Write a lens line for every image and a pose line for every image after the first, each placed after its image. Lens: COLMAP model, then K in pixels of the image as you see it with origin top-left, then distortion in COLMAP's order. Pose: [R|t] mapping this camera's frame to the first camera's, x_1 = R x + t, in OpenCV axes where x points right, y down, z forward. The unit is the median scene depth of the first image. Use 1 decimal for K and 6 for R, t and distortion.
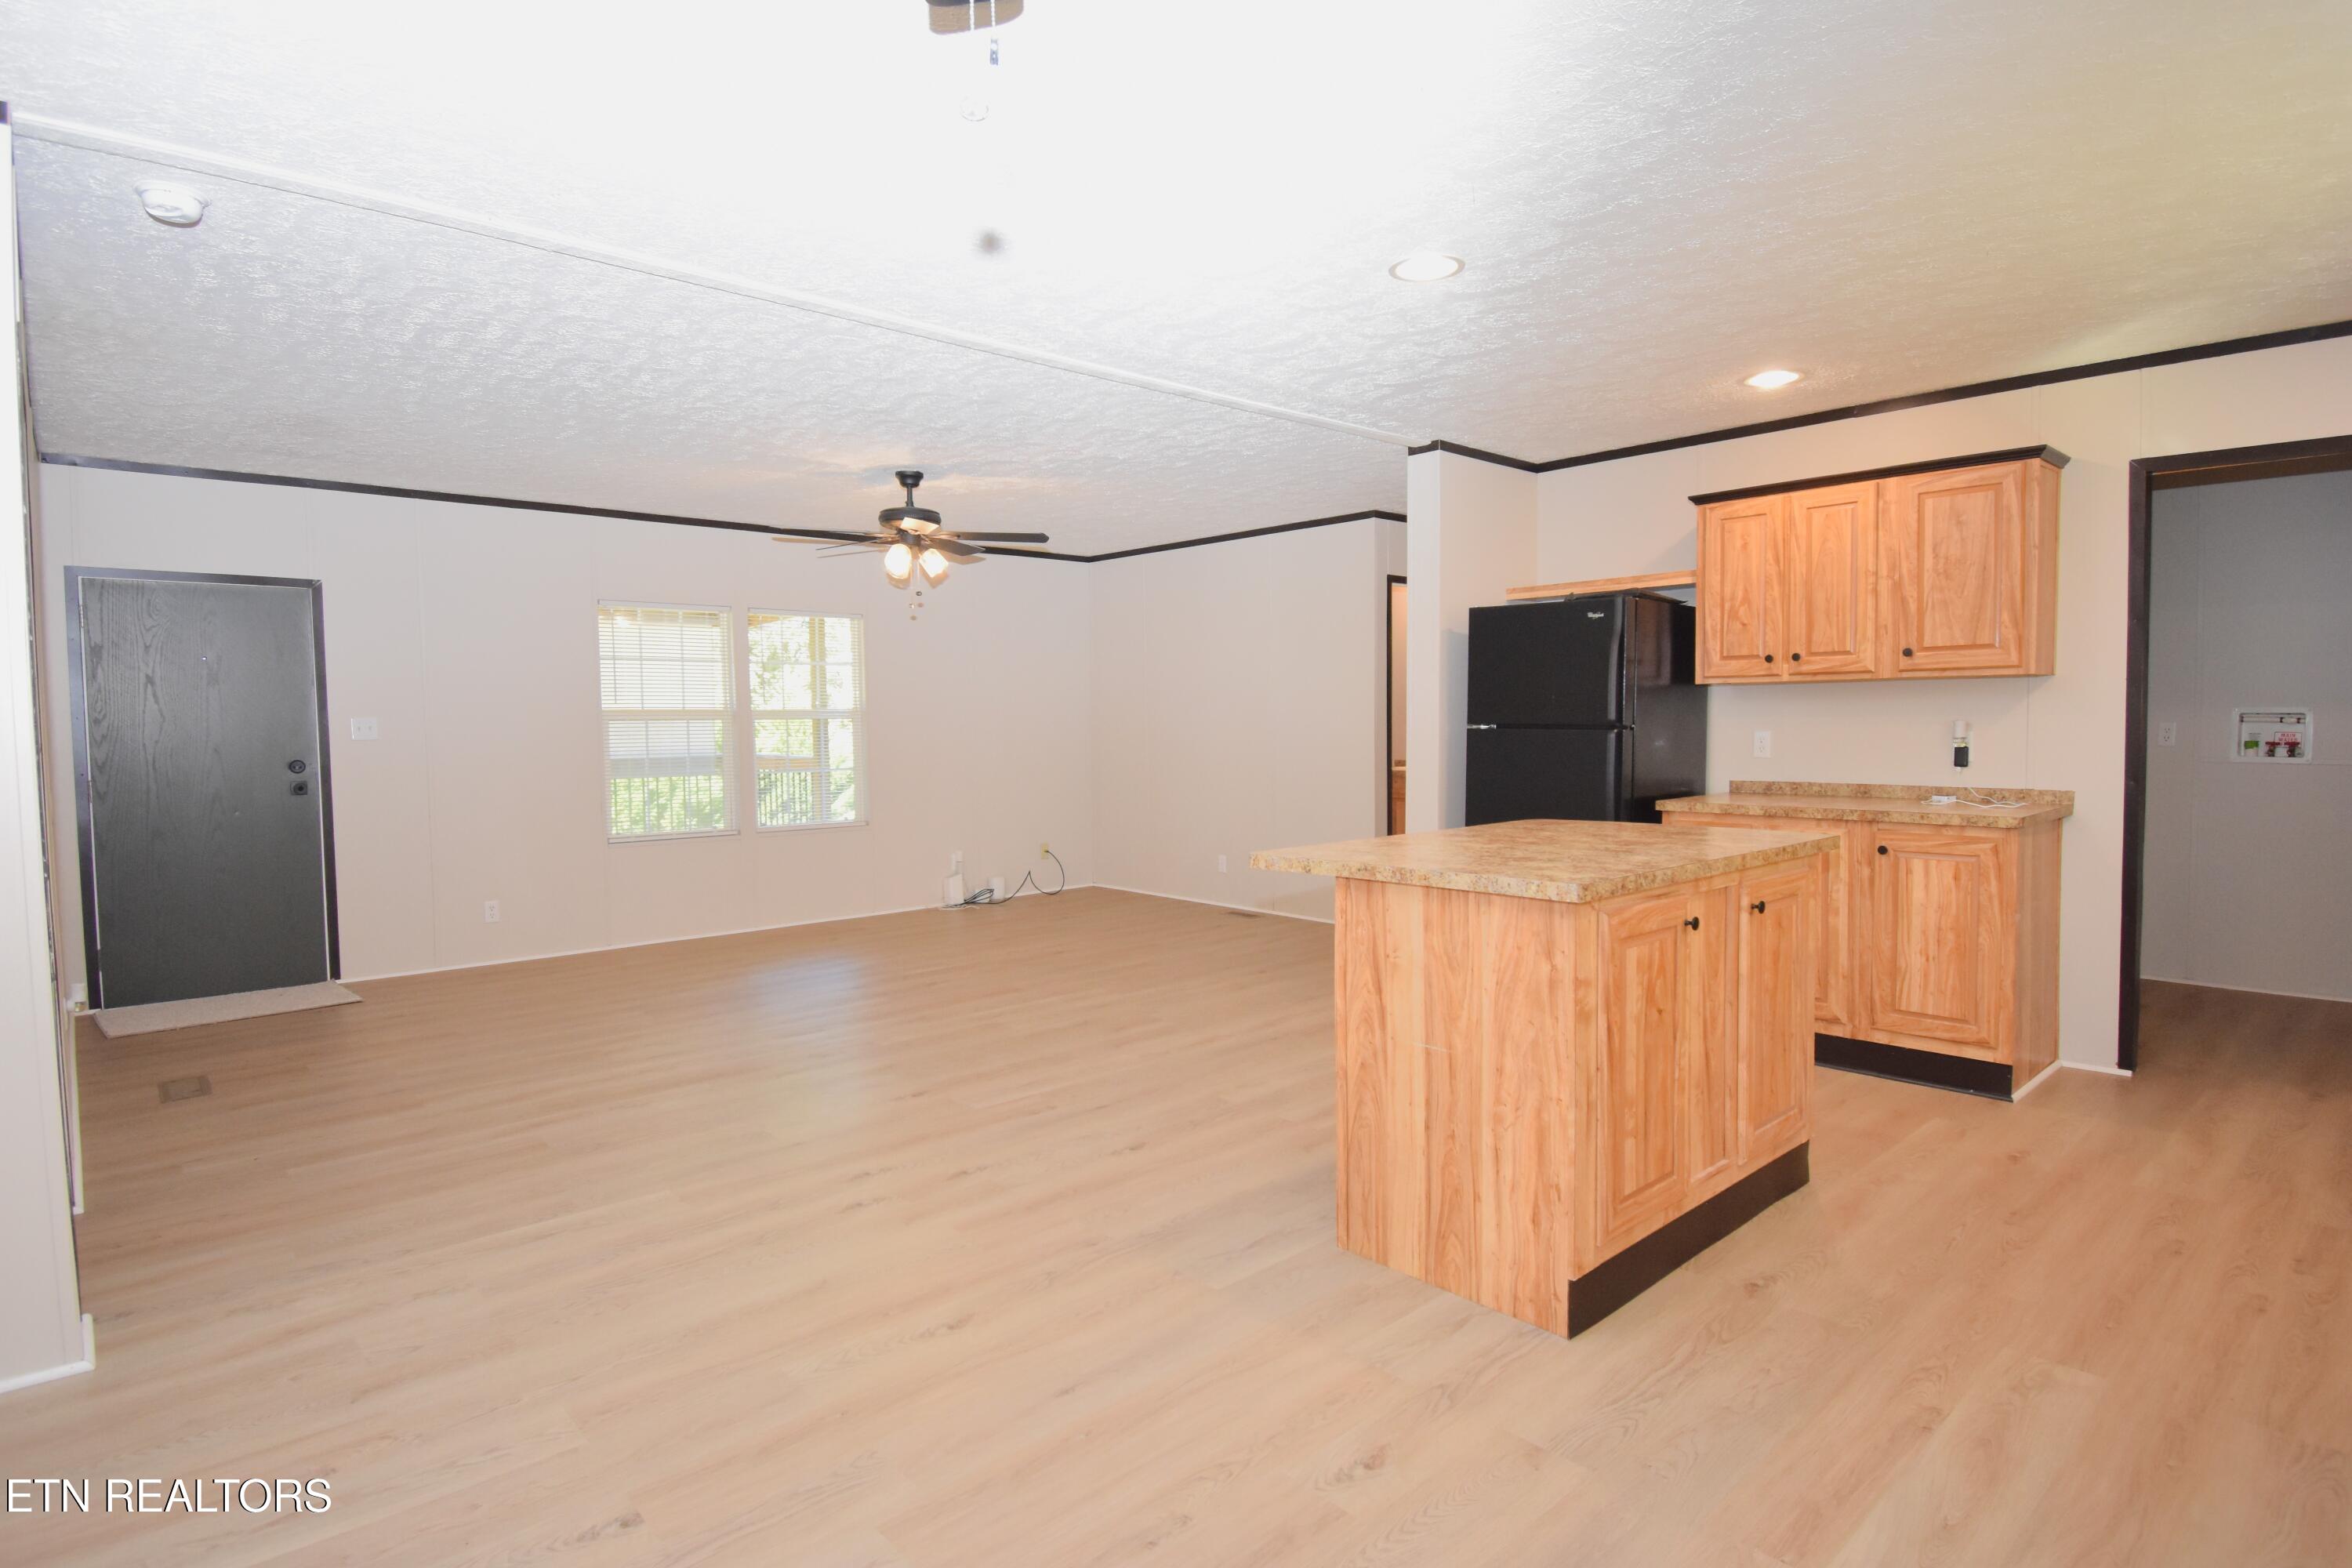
lens RADIAL K [[1238.3, 0, 1176.0], [0, 1238.3, 784.0], [0, 0, 1]] dist [0.002206, -0.018576]
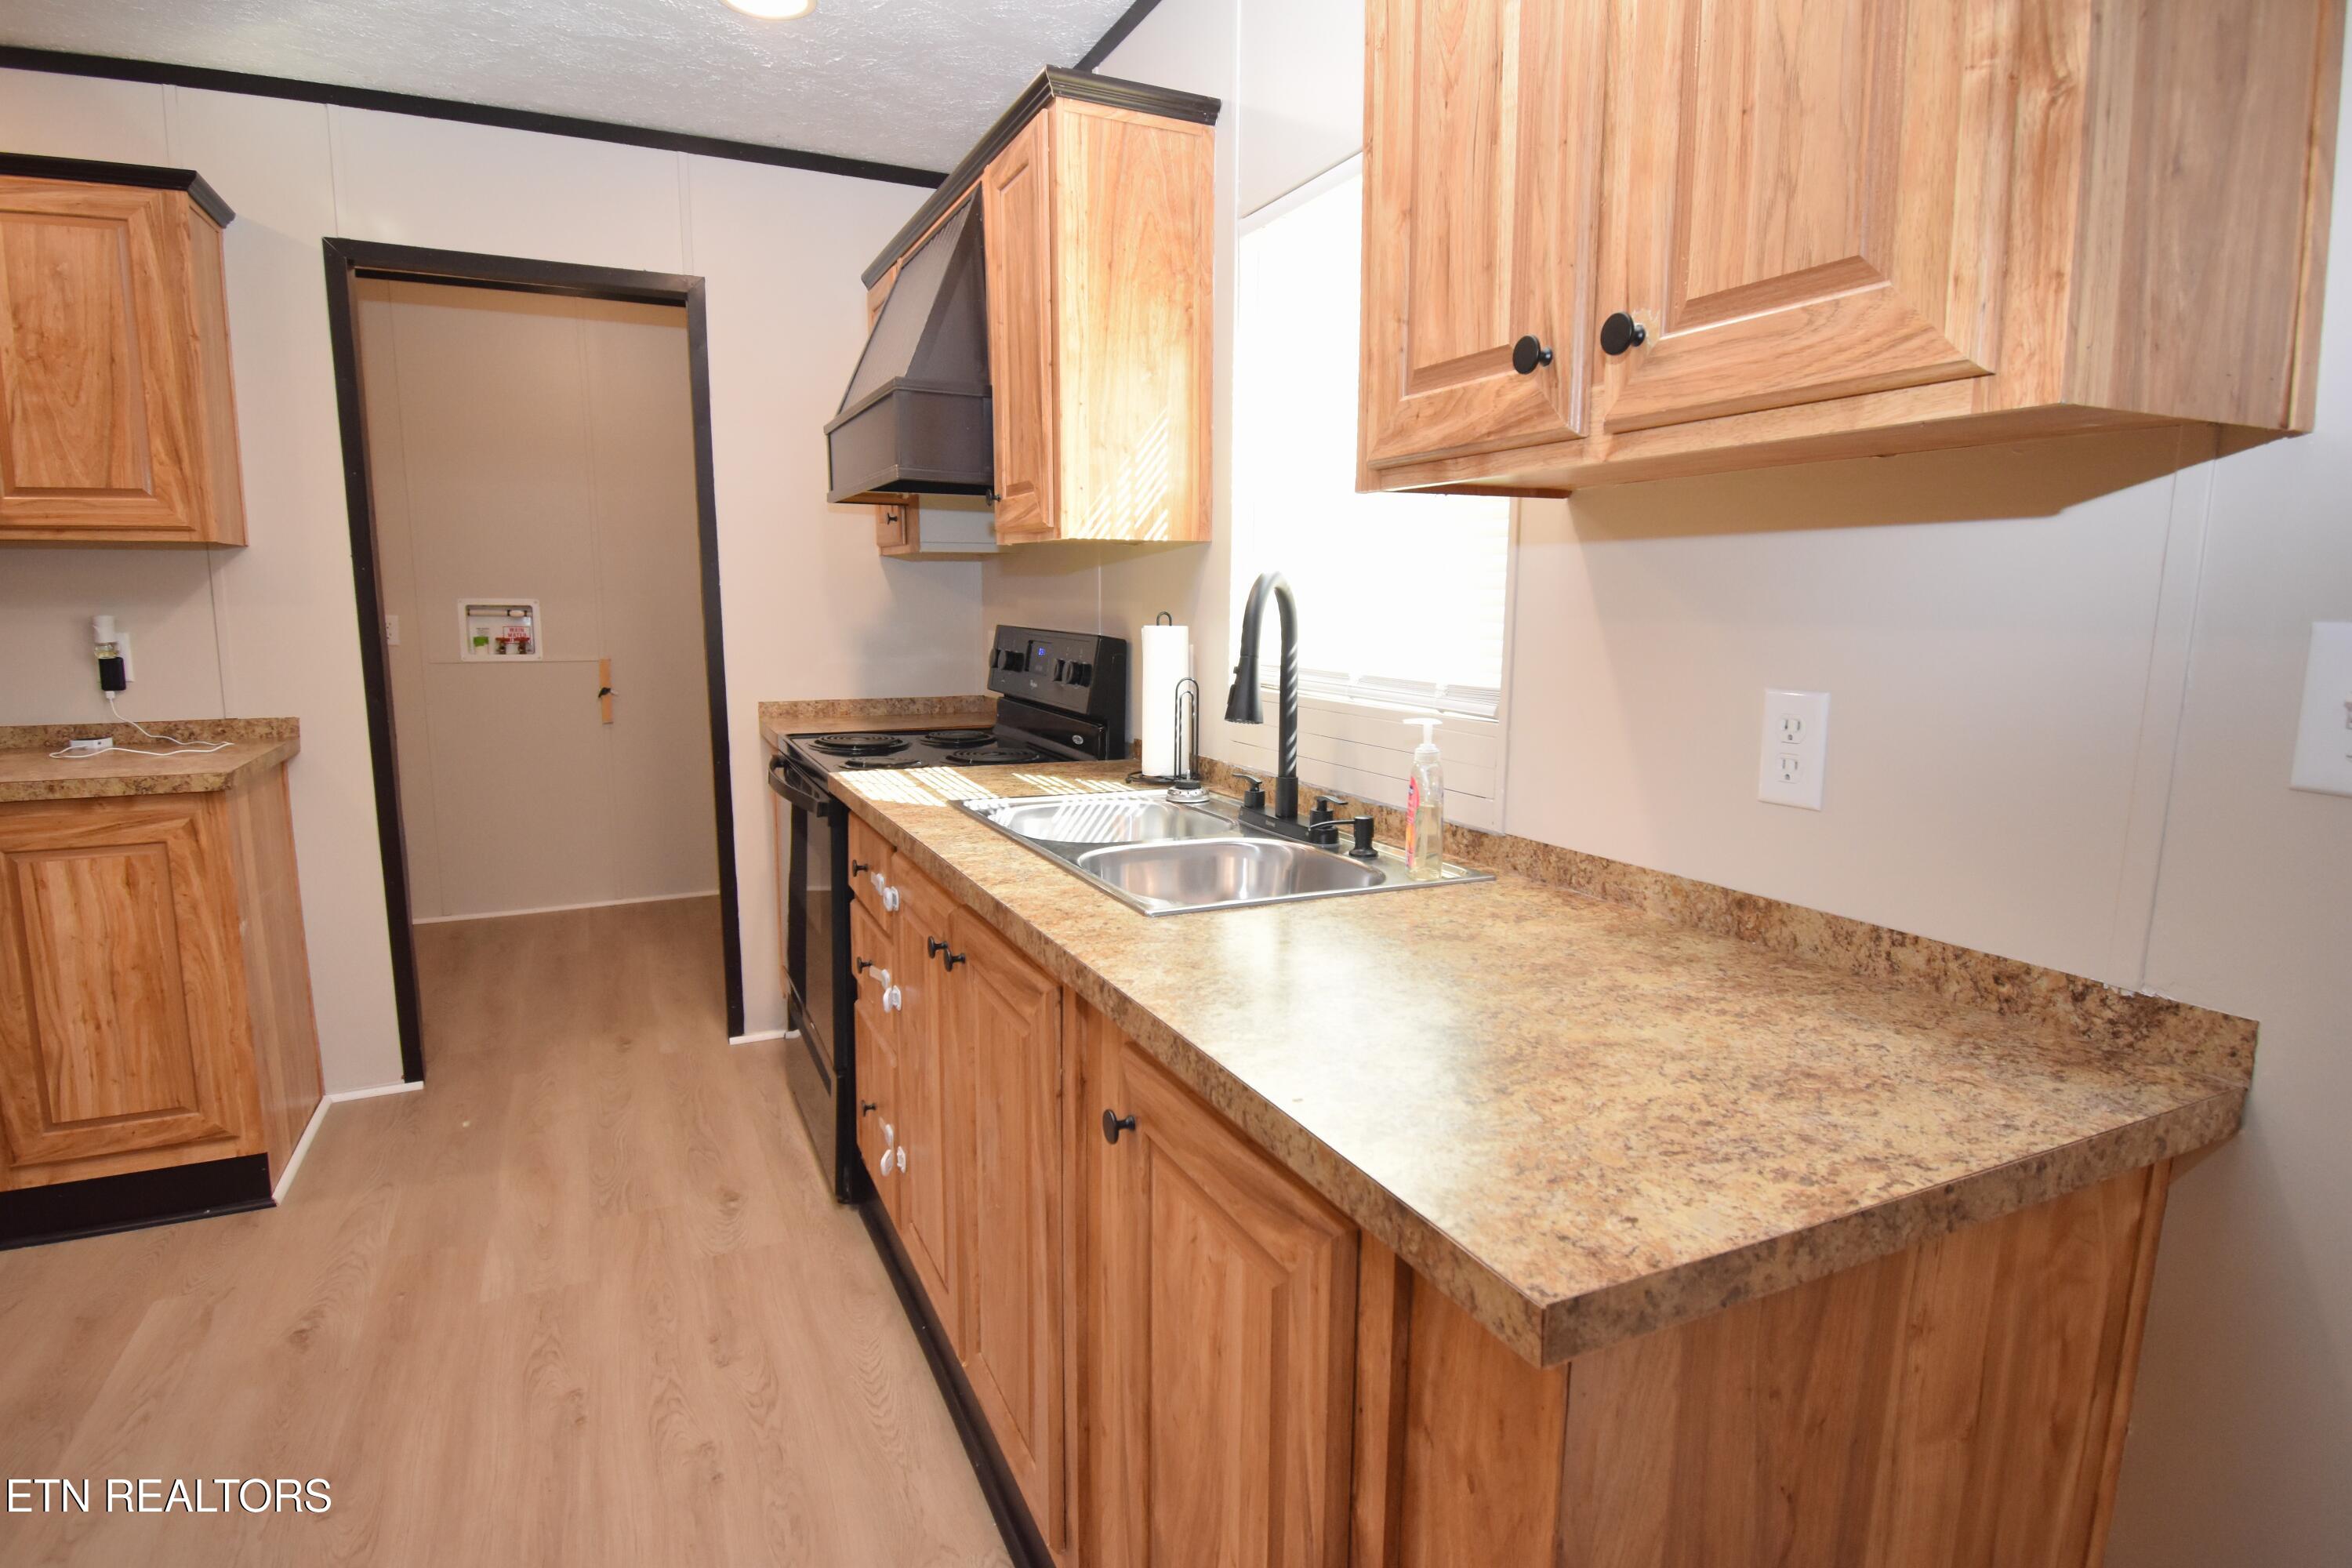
lens RADIAL K [[1238.3, 0, 1176.0], [0, 1238.3, 784.0], [0, 0, 1]] dist [0.002206, -0.018576]
pose [[0.295511, -0.128025, 0.946722, 0.221622], [0.044760, 0.991747, 0.120143, -0.018869], [-0.954290, 0.006872, 0.298803, 0.334885]]
